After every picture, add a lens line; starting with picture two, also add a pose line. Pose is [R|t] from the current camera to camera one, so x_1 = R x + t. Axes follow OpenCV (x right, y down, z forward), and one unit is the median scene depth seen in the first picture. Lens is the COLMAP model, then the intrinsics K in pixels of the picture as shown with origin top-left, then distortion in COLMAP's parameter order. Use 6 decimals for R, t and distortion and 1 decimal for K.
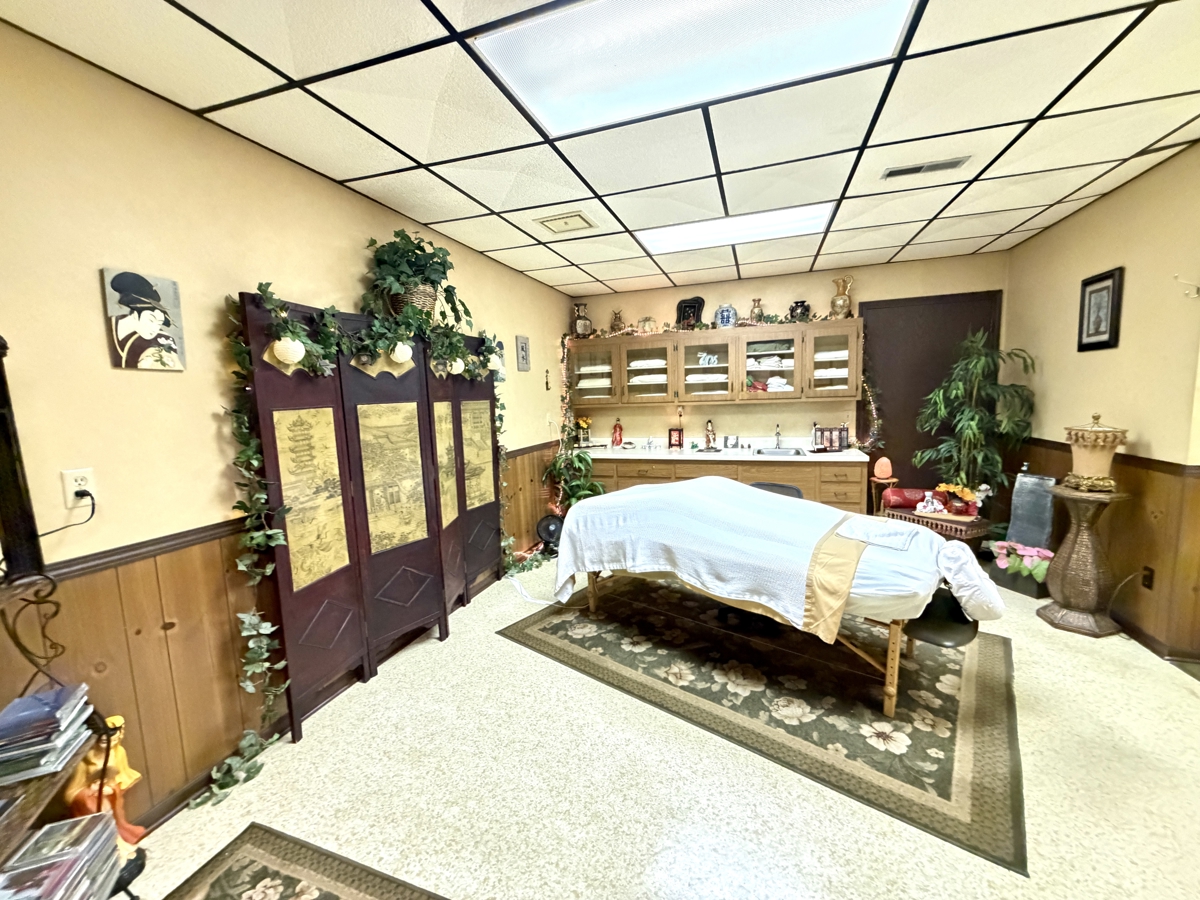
lens RADIAL K [[478.2, 0, 596.8], [0, 478.2, 449.8], [0, 0, 1]] dist [0.002005, -0.000223]
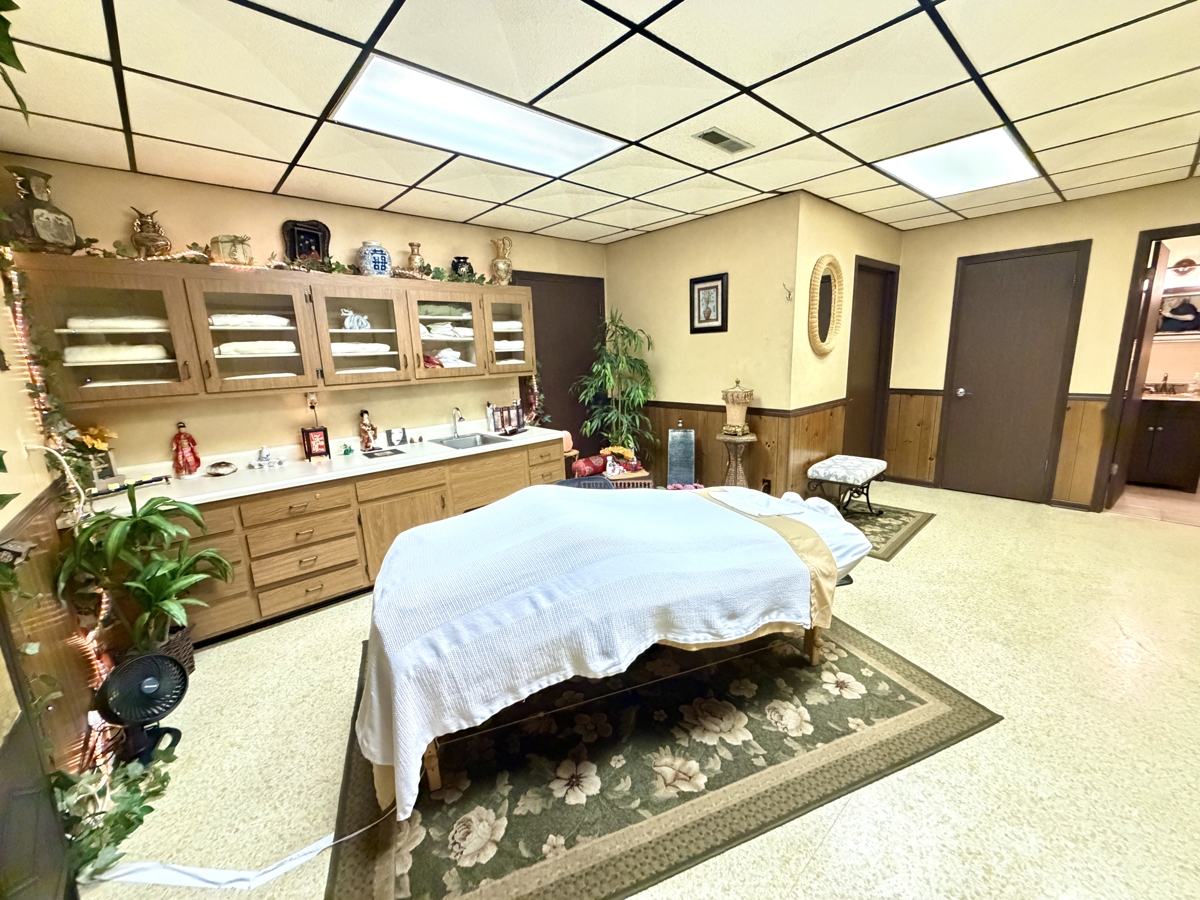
lens RADIAL K [[478.2, 0, 596.8], [0, 478.2, 449.8], [0, 0, 1]] dist [0.002005, -0.000223]
pose [[0.491420, -0.160633, 0.855981, -0.317039], [0.119685, 0.985975, 0.116316, -0.071496], [-0.862660, 0.045288, 0.503753, 0.566327]]
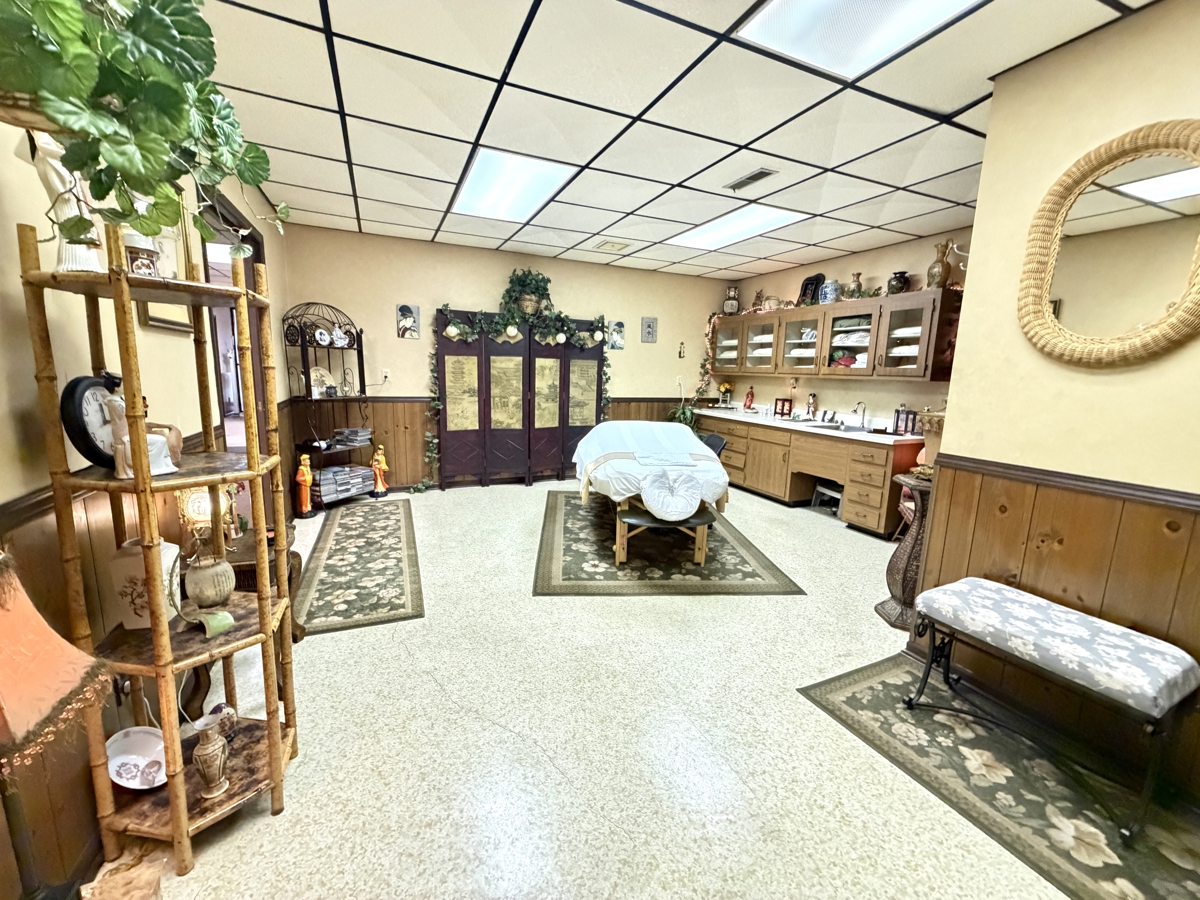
lens RADIAL K [[478.2, 0, 596.8], [0, 478.2, 449.8], [0, 0, 1]] dist [0.002005, -0.000223]
pose [[0.681291, 0.175064, -0.710770, 1.065827], [-0.136357, 0.984338, 0.111742, 0.010307], [0.719200, 0.020790, 0.694492, -0.095795]]
